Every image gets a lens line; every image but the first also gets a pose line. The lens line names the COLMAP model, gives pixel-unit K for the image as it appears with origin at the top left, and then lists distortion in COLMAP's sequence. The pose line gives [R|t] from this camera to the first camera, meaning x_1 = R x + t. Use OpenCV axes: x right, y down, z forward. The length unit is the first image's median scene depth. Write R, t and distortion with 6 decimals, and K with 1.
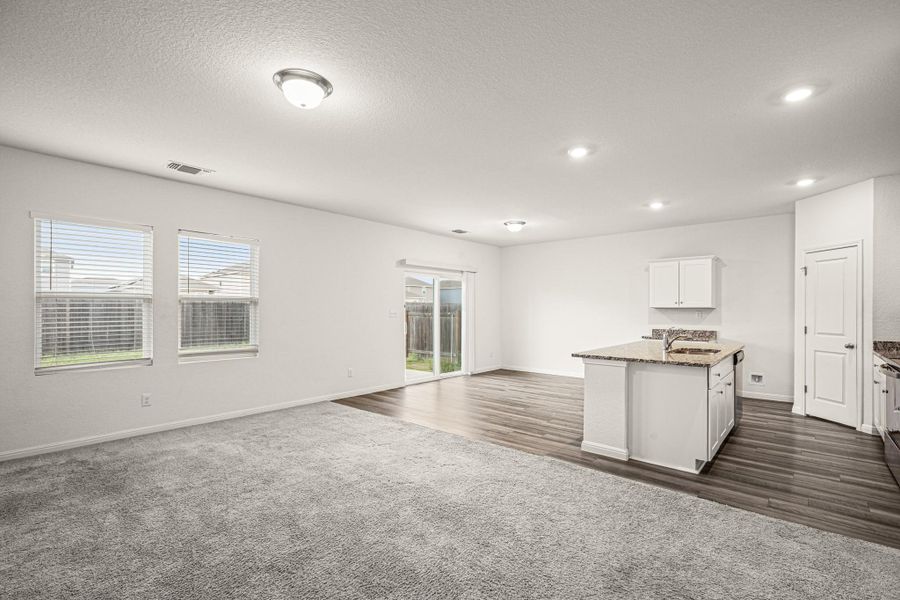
lens RADIAL K [[413.9, 0, 453.8], [0, 413.9, 308.6], [0, 0, 1]] dist [-0.000010, 0.000170]
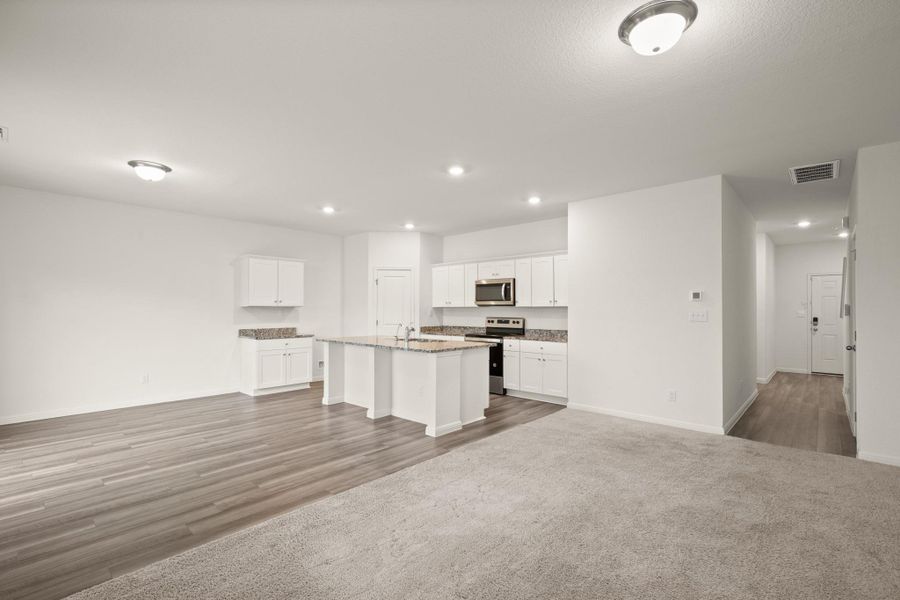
lens RADIAL K [[413.9, 0, 453.8], [0, 413.9, 308.6], [0, 0, 1]] dist [-0.000010, 0.000170]
pose [[0.019881, 0.000684, 0.999802, -0.630834], [-0.003307, 0.999994, -0.000618, 0.002708], [-0.999797, -0.003294, 0.019884, 0.751845]]
